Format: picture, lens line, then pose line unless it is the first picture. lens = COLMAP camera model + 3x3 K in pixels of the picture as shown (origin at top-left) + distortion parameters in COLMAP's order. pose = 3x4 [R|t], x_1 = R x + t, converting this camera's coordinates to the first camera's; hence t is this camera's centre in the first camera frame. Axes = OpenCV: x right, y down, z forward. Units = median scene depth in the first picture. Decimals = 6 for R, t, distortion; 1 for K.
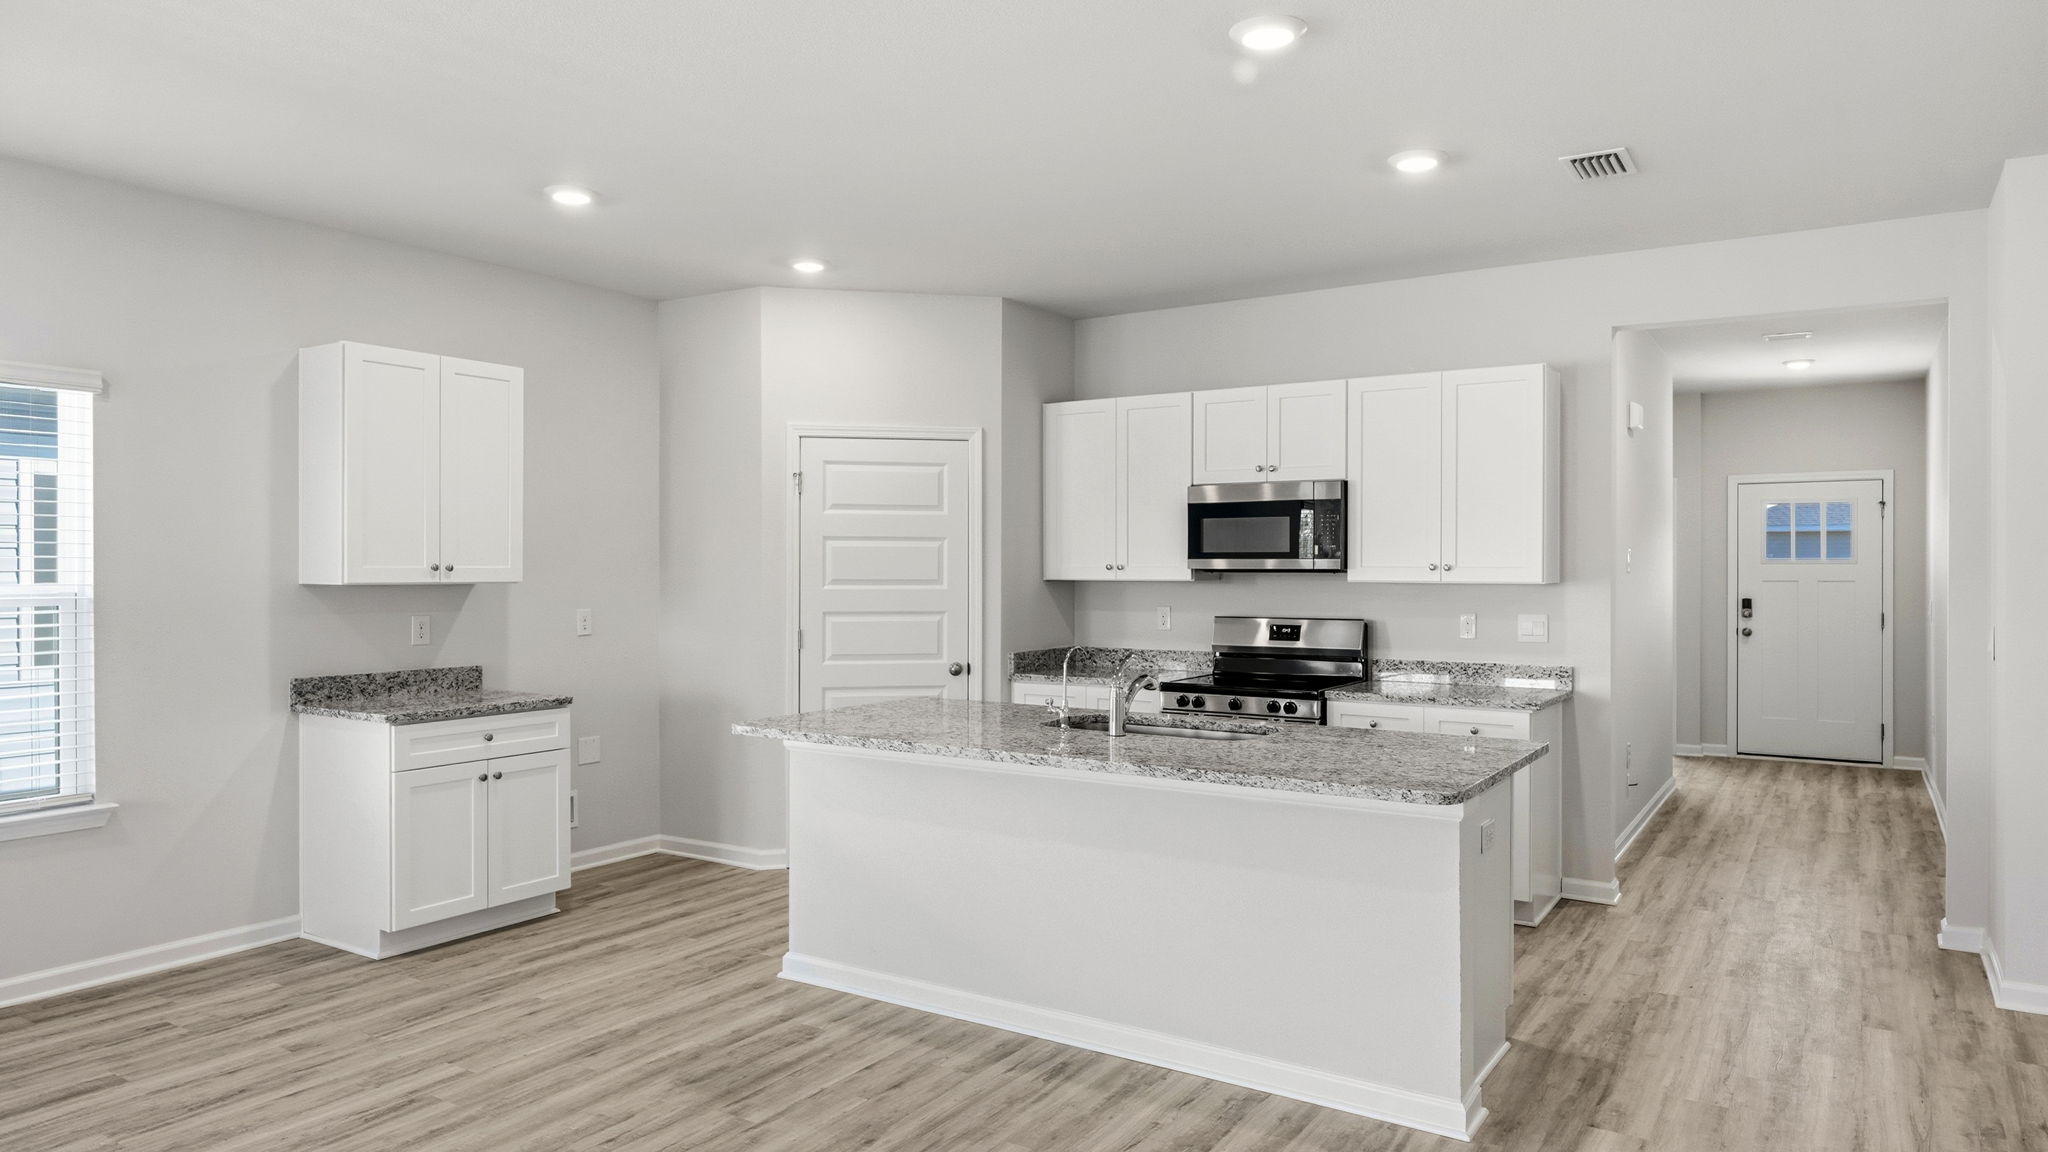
lens RADIAL K [[1276.6, 0, 1024.0], [0, 1276.6, 576.0], [0, 0, 1]] dist [0.001160, 0.001586]
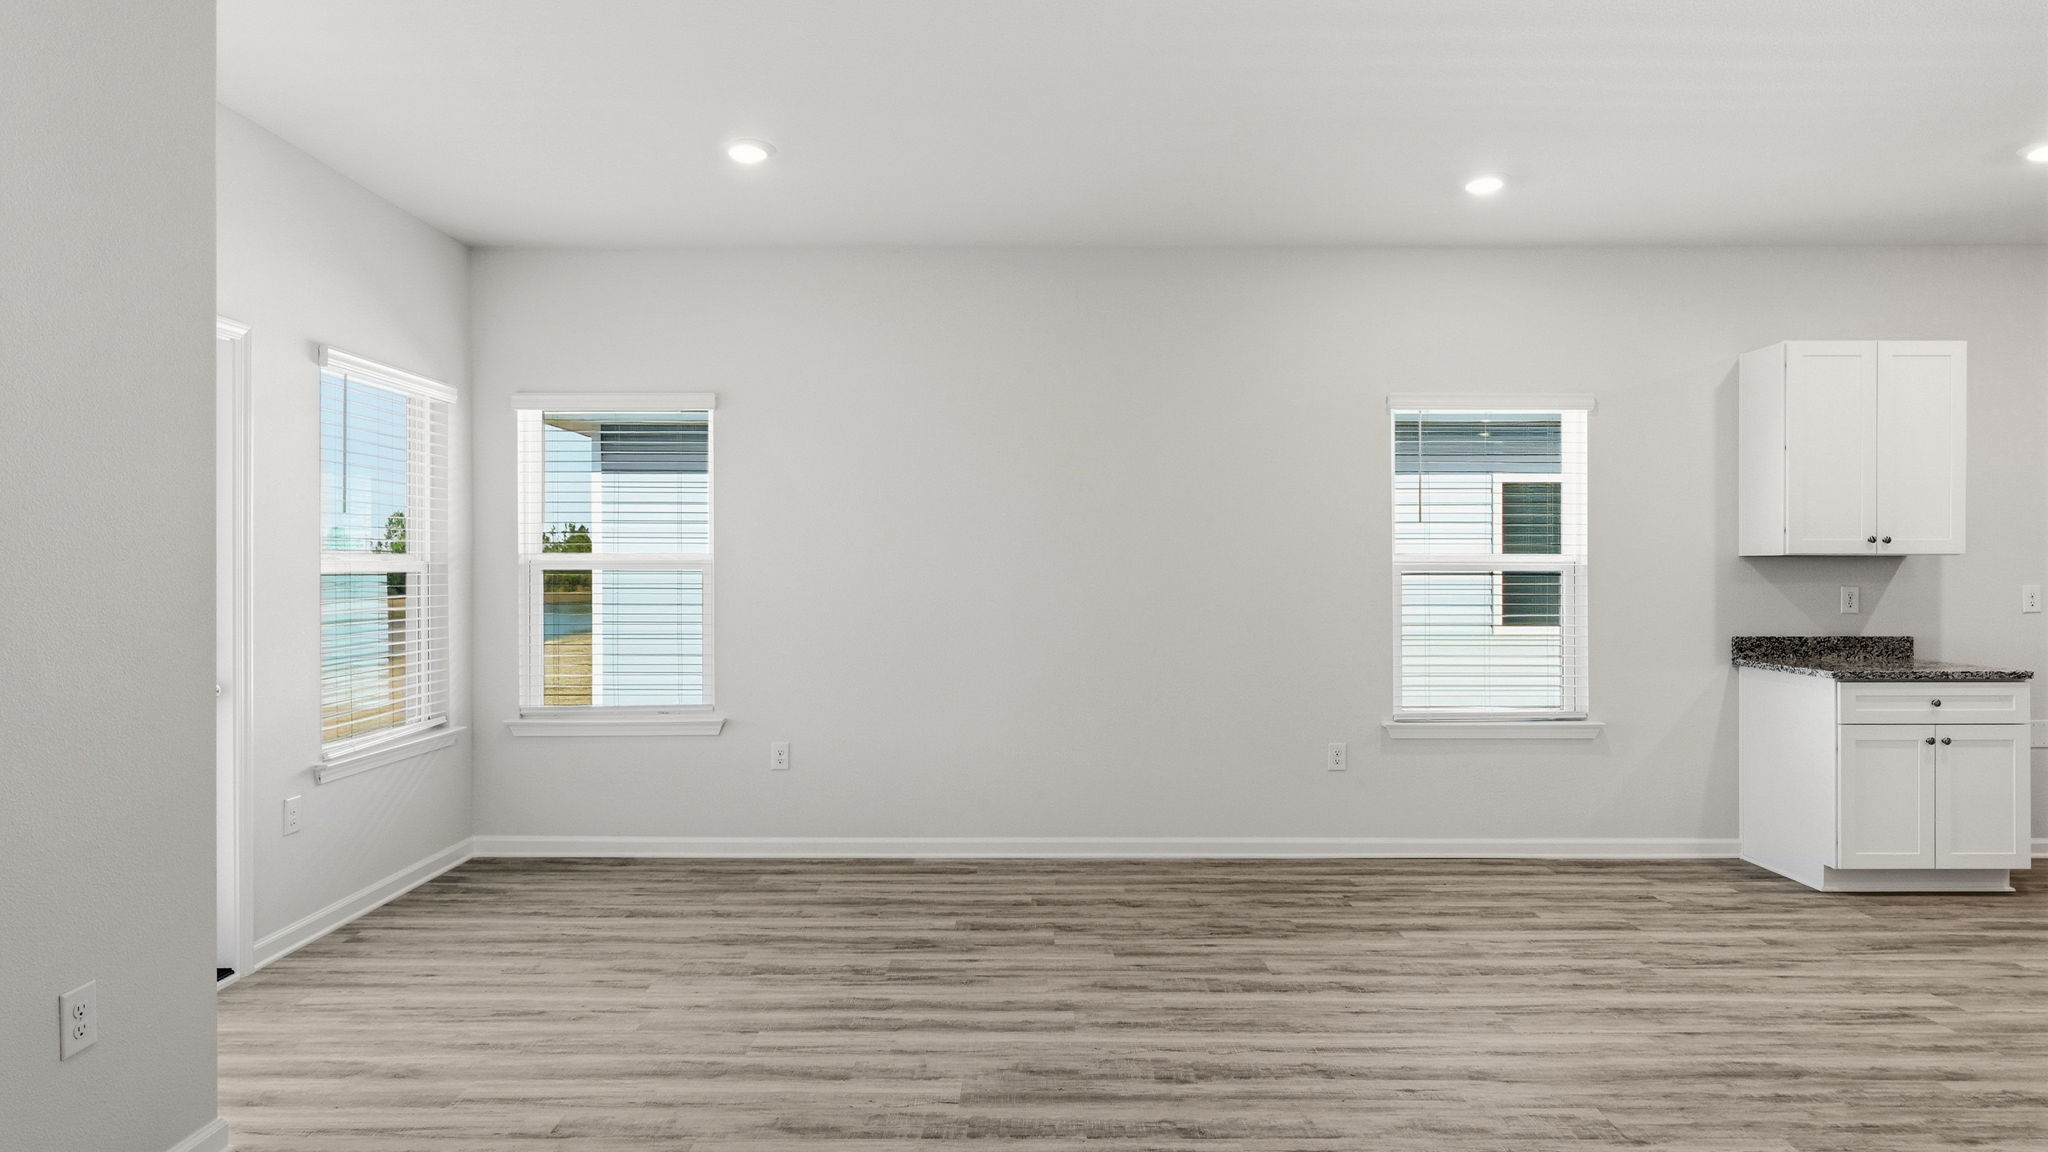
lens RADIAL K [[1137.2, 0, 1027.1], [0, 1137.2, 566.5], [0, 0, 1]] dist [-0.001975, 0.001342]
pose [[0.543149, -0.002327, -0.839633, -0.047405], [-0.003671, 0.999980, -0.005146, 0.023602], [0.839628, 0.005877, 0.543130, -0.112800]]
